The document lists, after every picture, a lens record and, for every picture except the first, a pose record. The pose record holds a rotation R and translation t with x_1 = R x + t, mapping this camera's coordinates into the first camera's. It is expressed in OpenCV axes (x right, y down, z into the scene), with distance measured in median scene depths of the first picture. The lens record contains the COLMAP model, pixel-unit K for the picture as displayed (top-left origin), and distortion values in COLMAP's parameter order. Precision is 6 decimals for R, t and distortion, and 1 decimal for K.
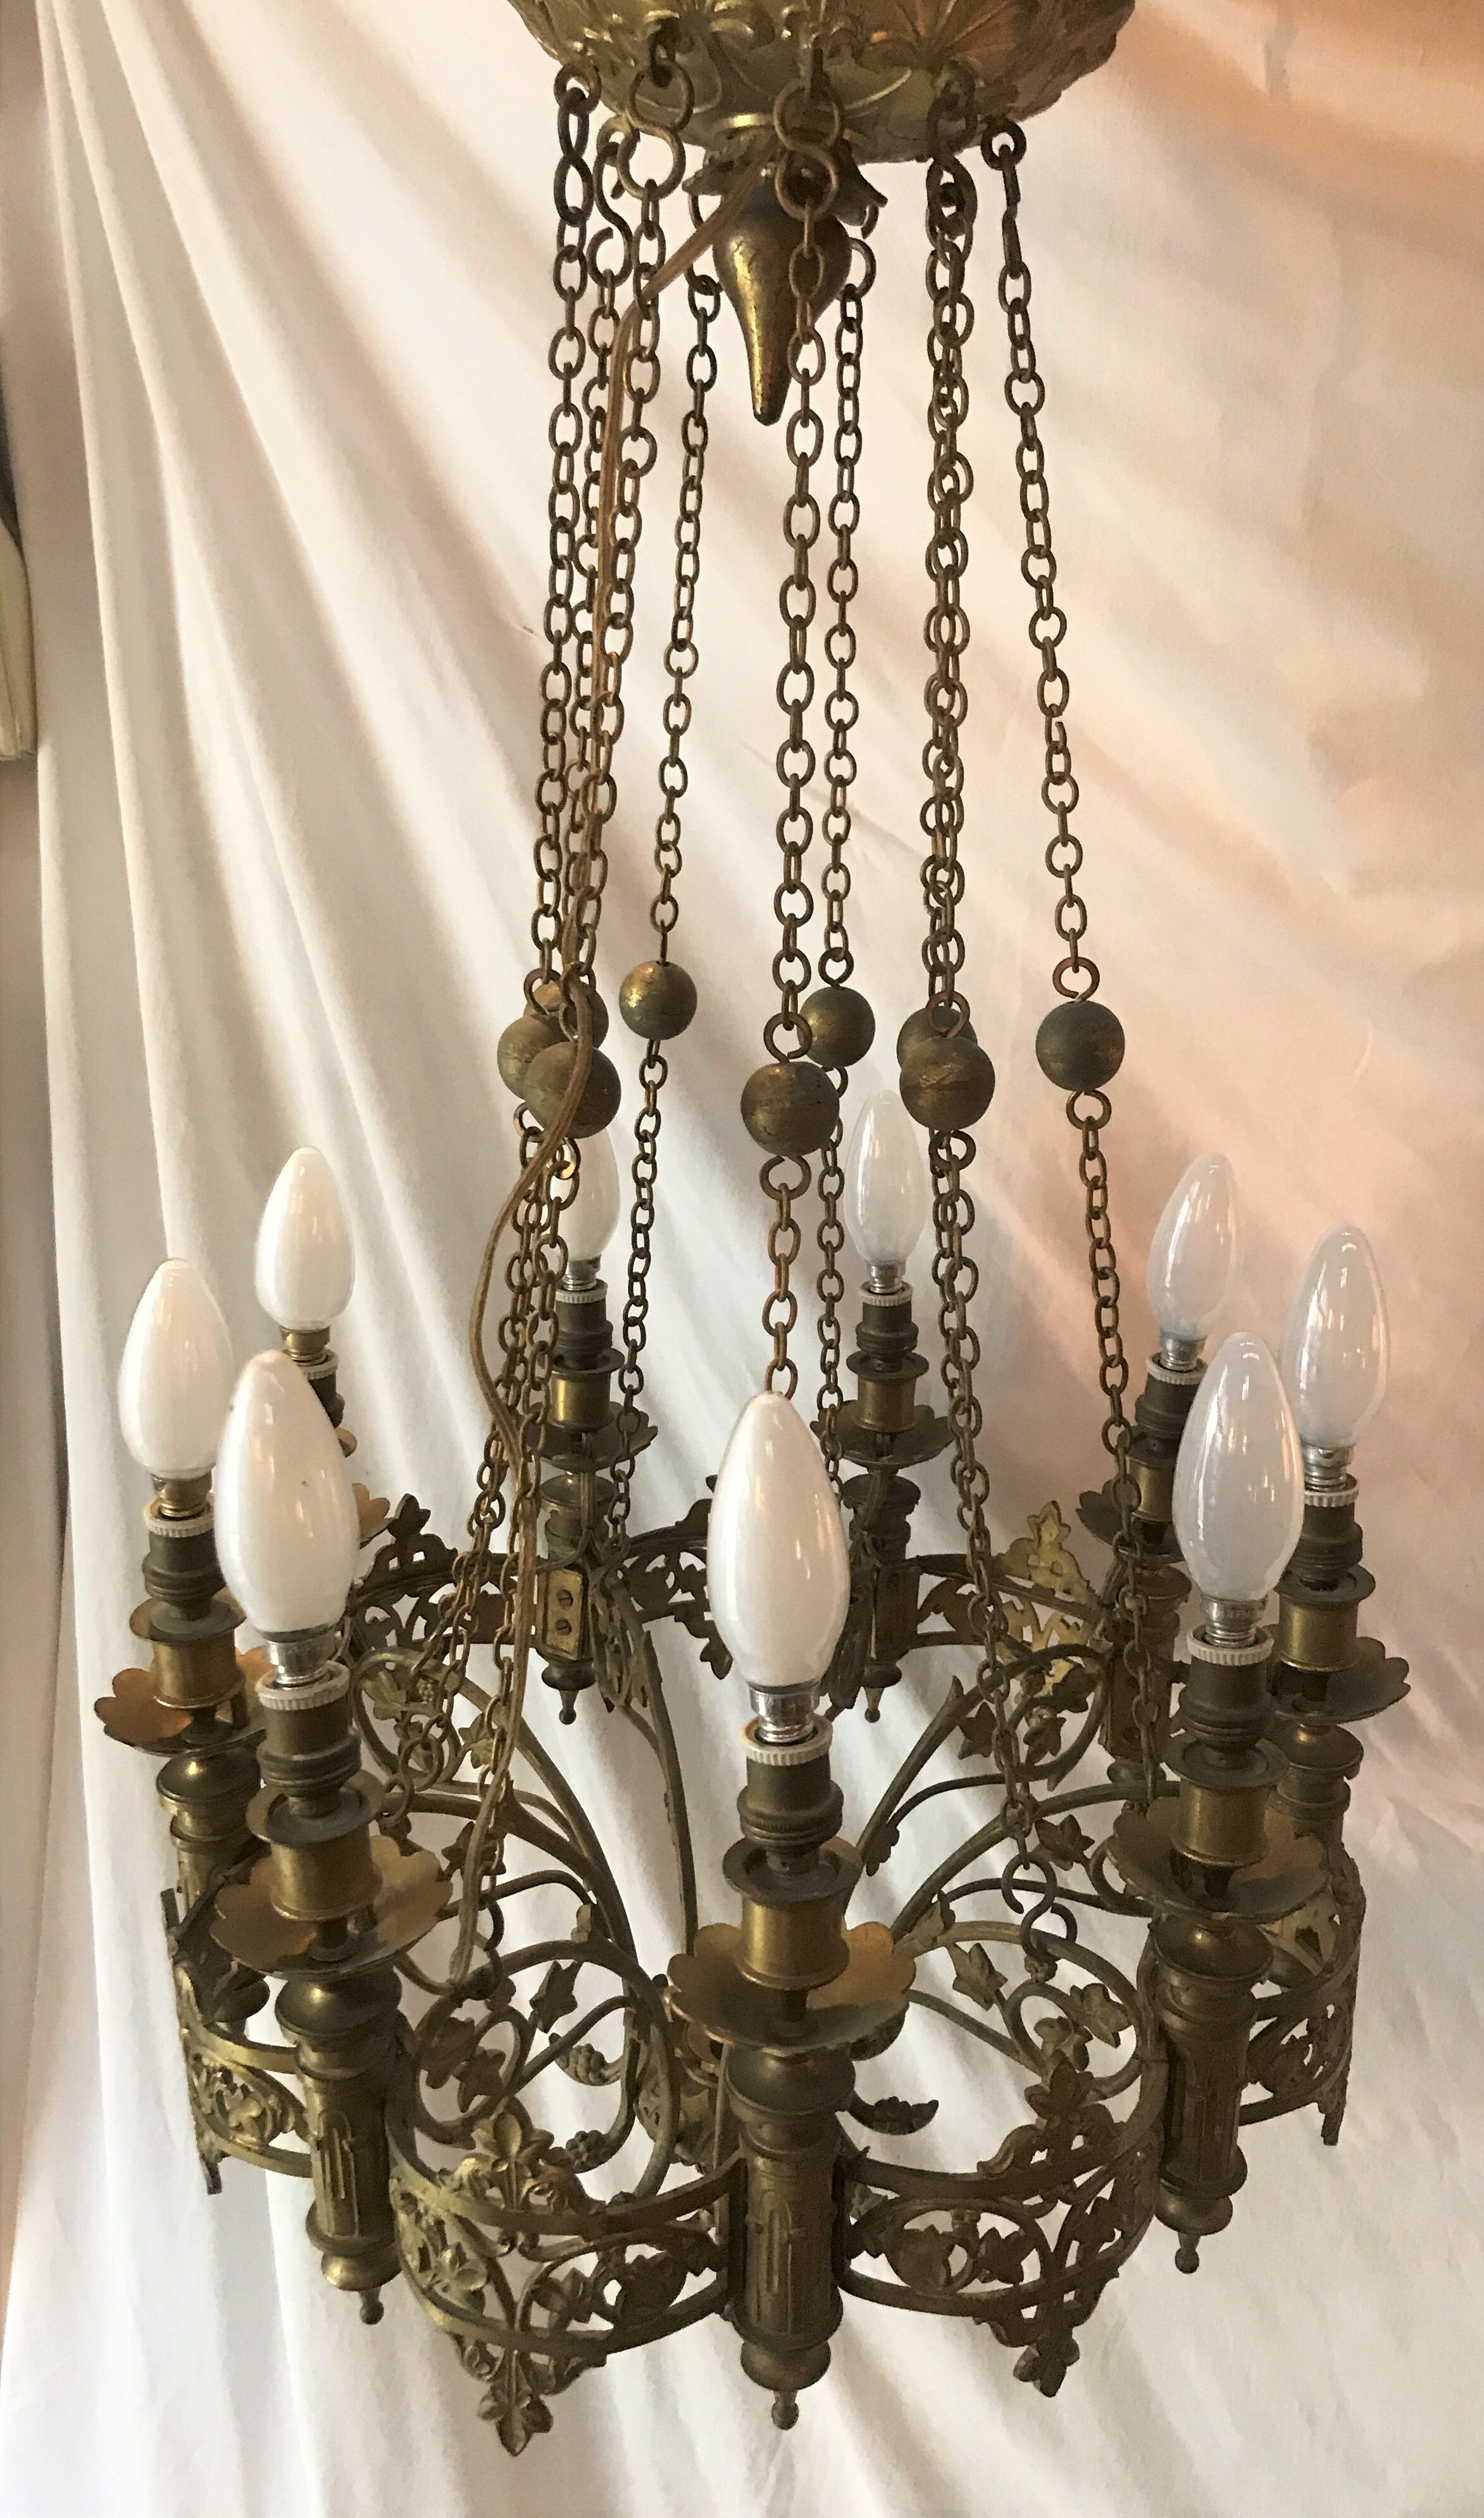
lens RADIAL K [[2035.0, 0, 839.8], [0, 2035.0, 1221.7], [0, 0, 1]] dist [0.005089, 0.006302]
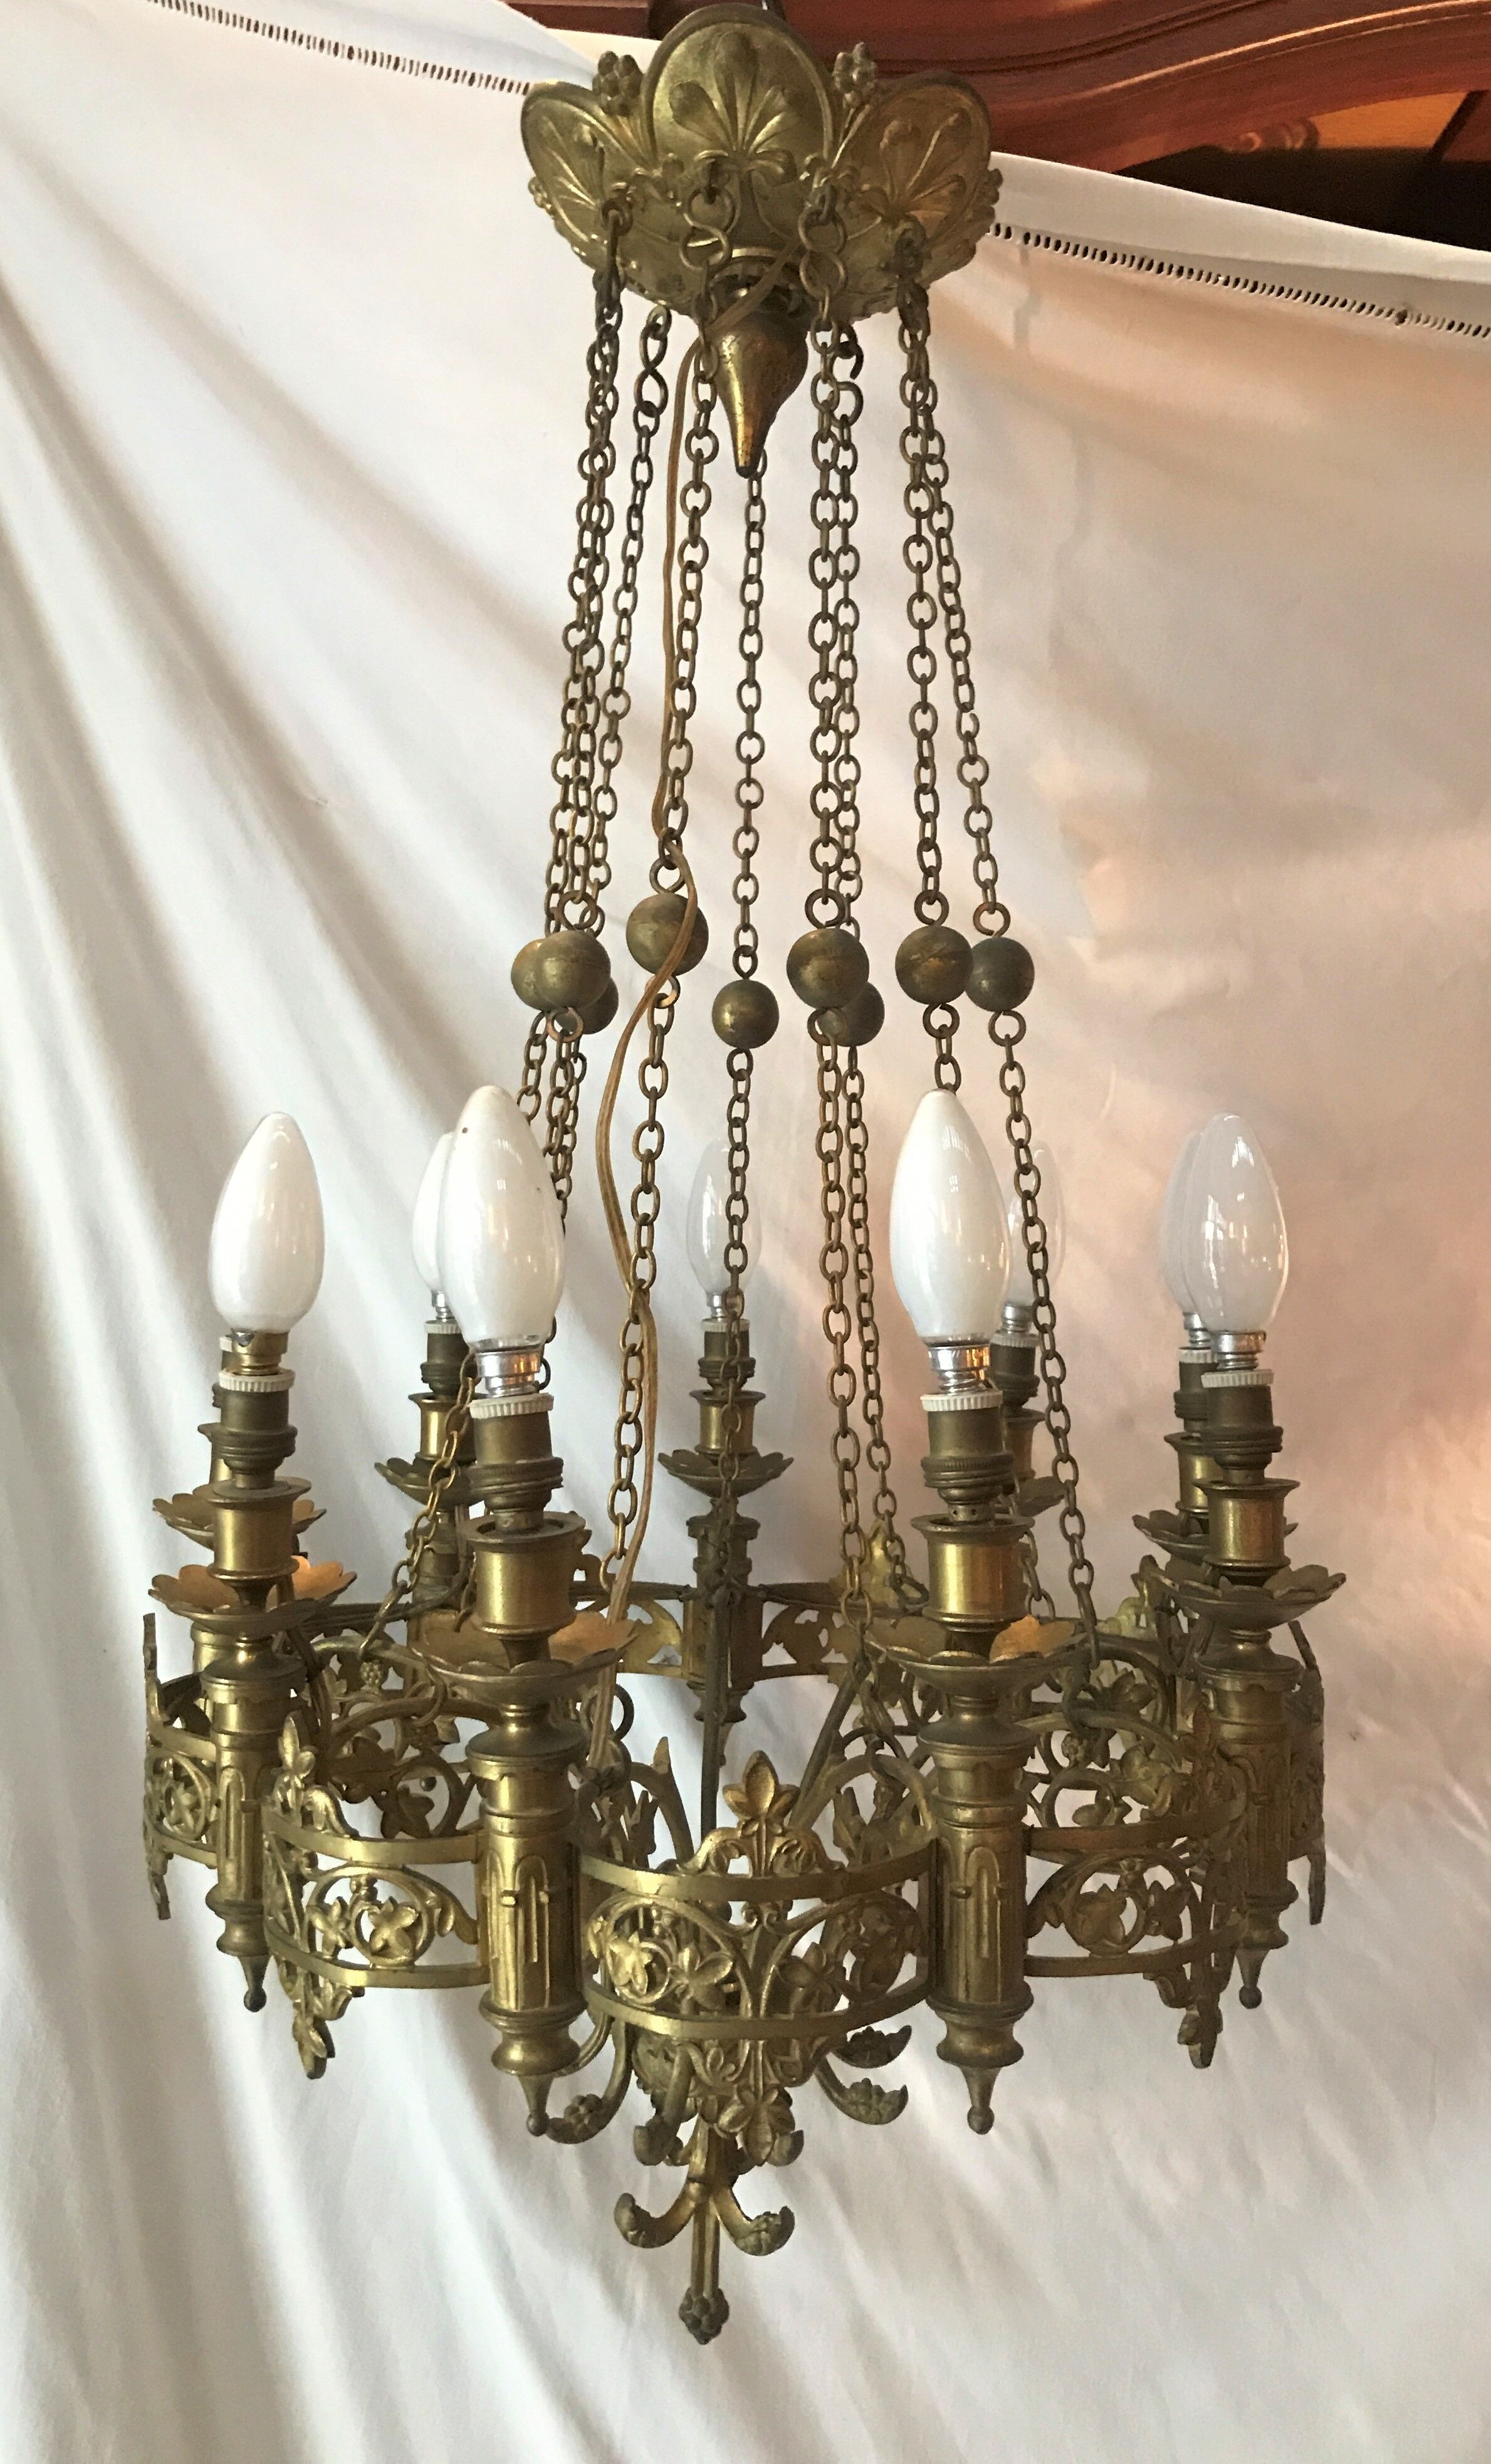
lens RADIAL K [[2032.8, 0, 748.9], [0, 2032.8, 1191.3], [0, 0, 1]] dist [0.006488, -0.003599]
pose [[0.958126, -0.013785, 0.286014, -0.403694], [0.092855, 0.959823, -0.264798, 0.373349], [-0.270873, 0.280268, 0.920911, -0.045303]]
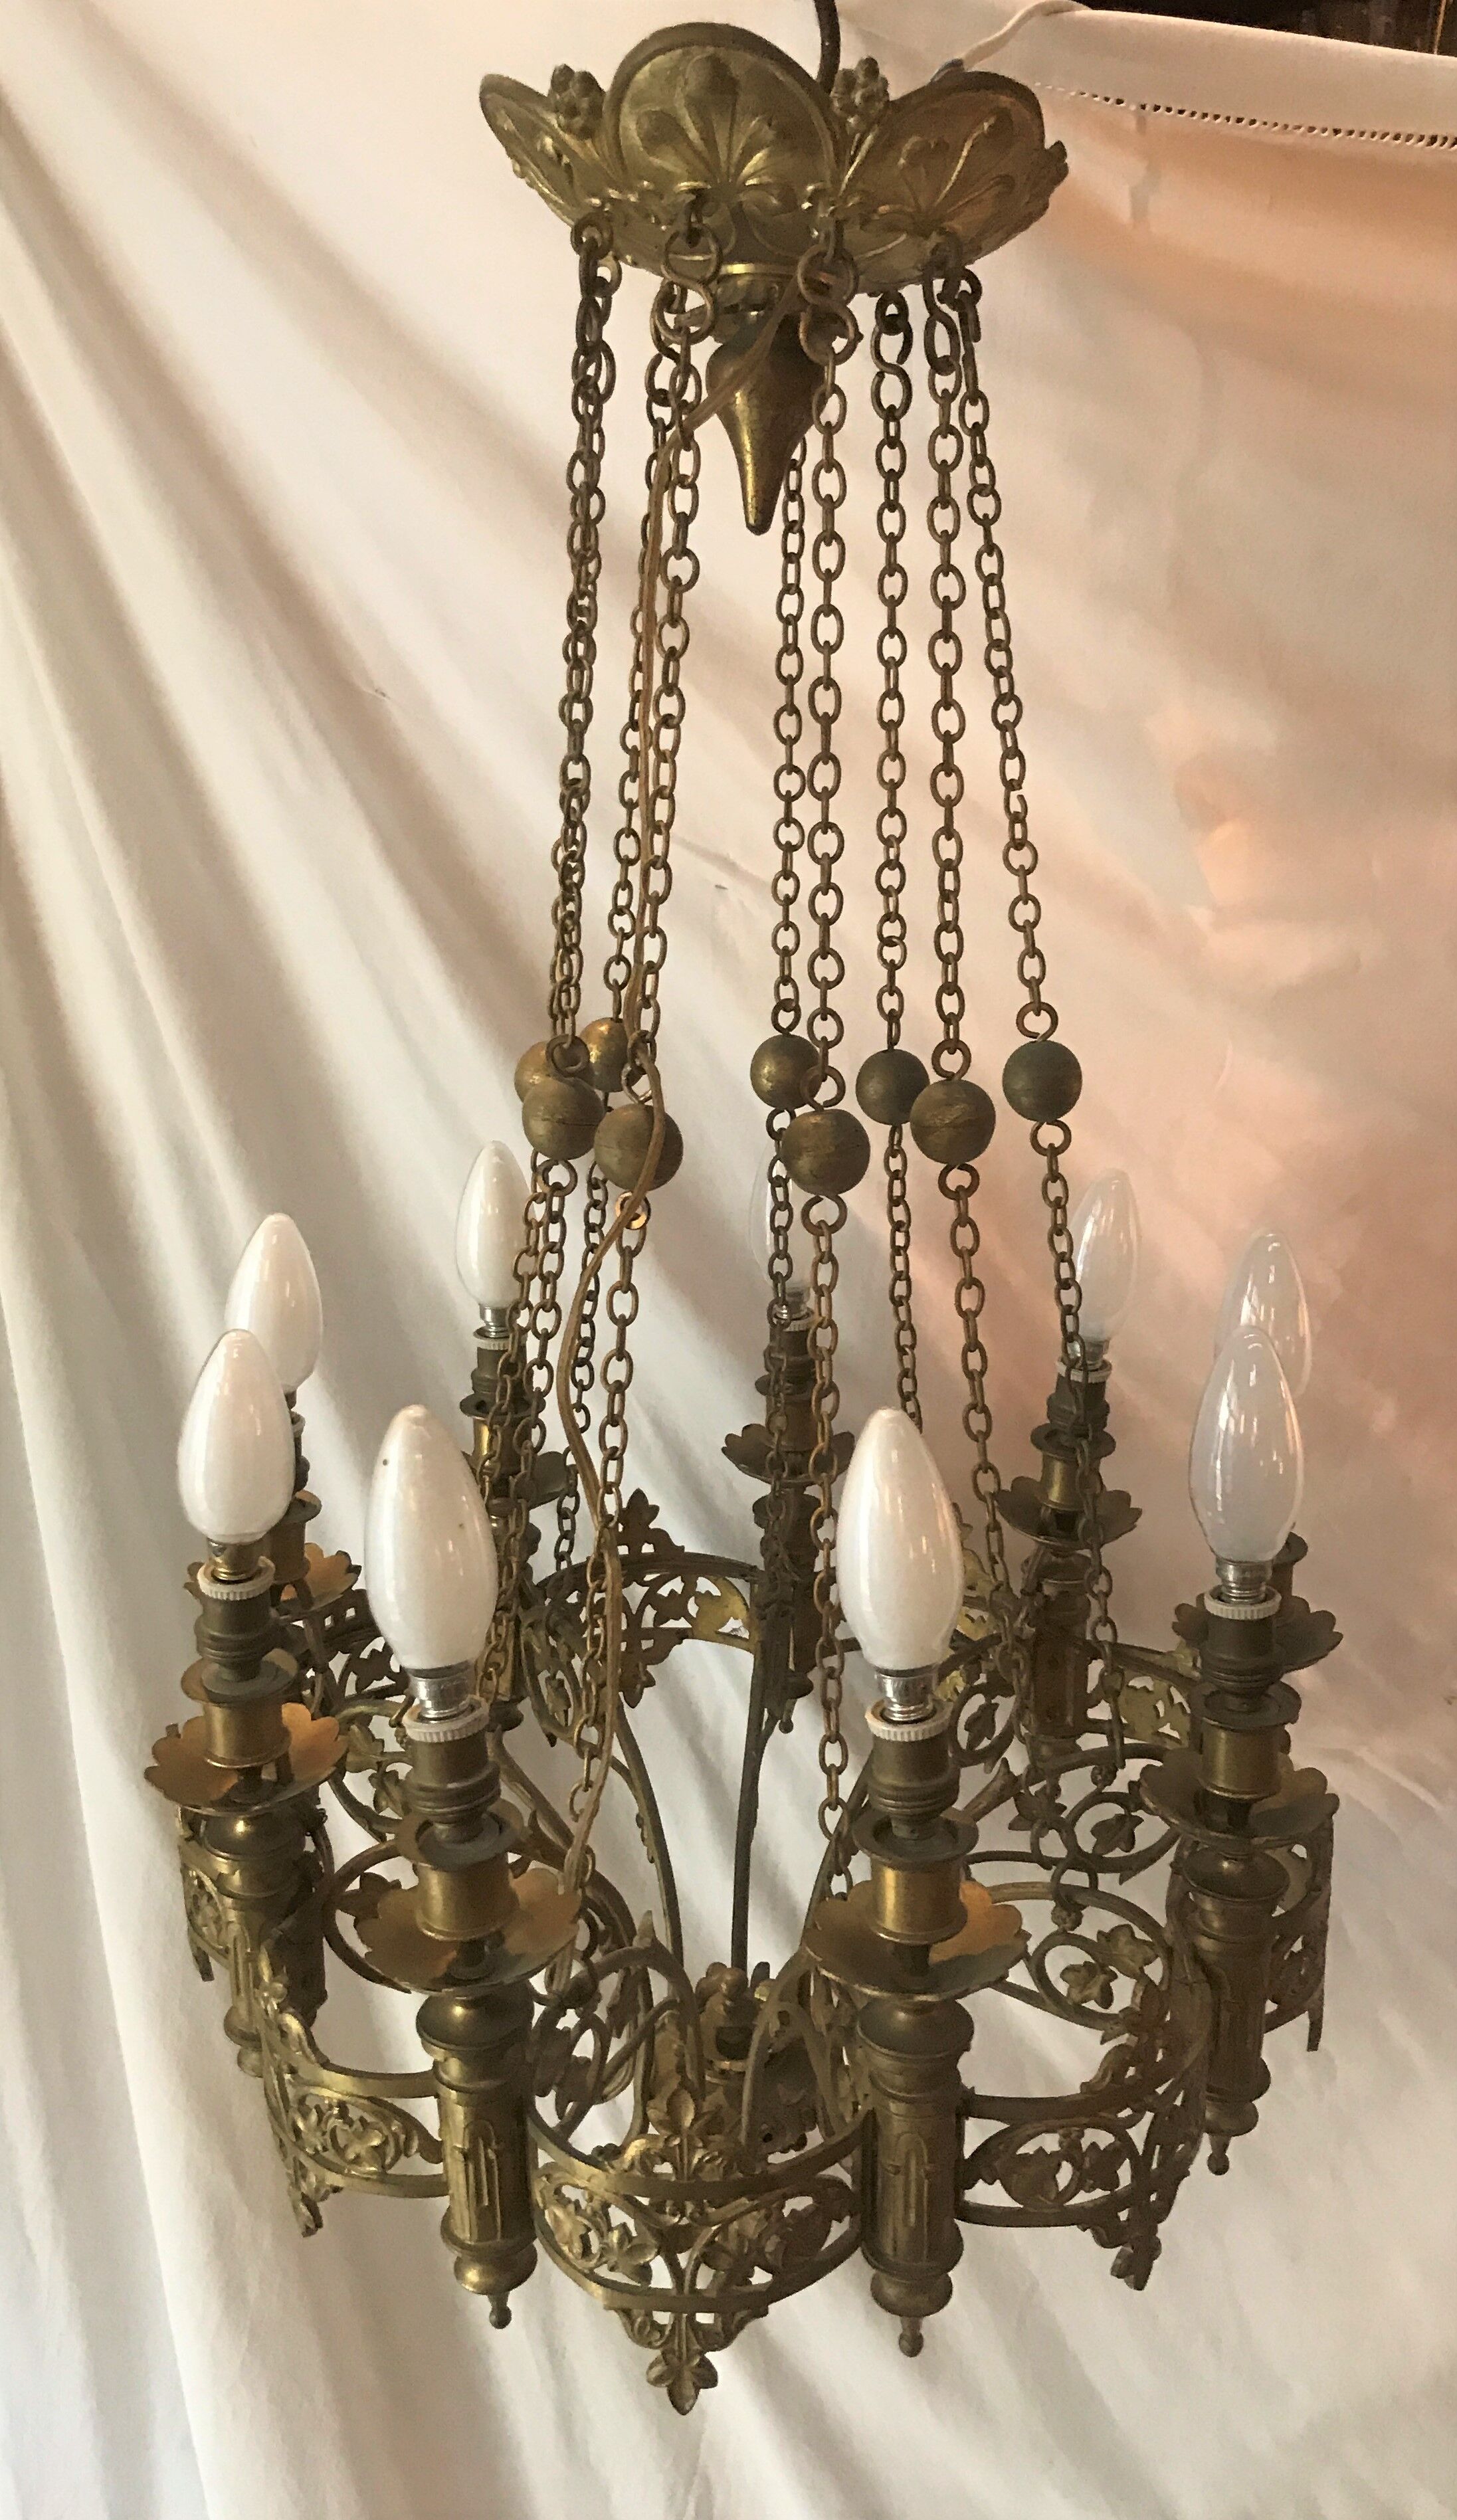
lens RADIAL K [[2136.4, 0, 819.4], [0, 2136.4, 1192.2], [0, 0, 1]] dist [0.035077, -0.060964]
pose [[0.981857, -0.058894, 0.180246, -0.232701], [0.063336, 0.997812, -0.018988, -0.012271], [-0.178733, 0.030060, 0.983438, -0.134549]]
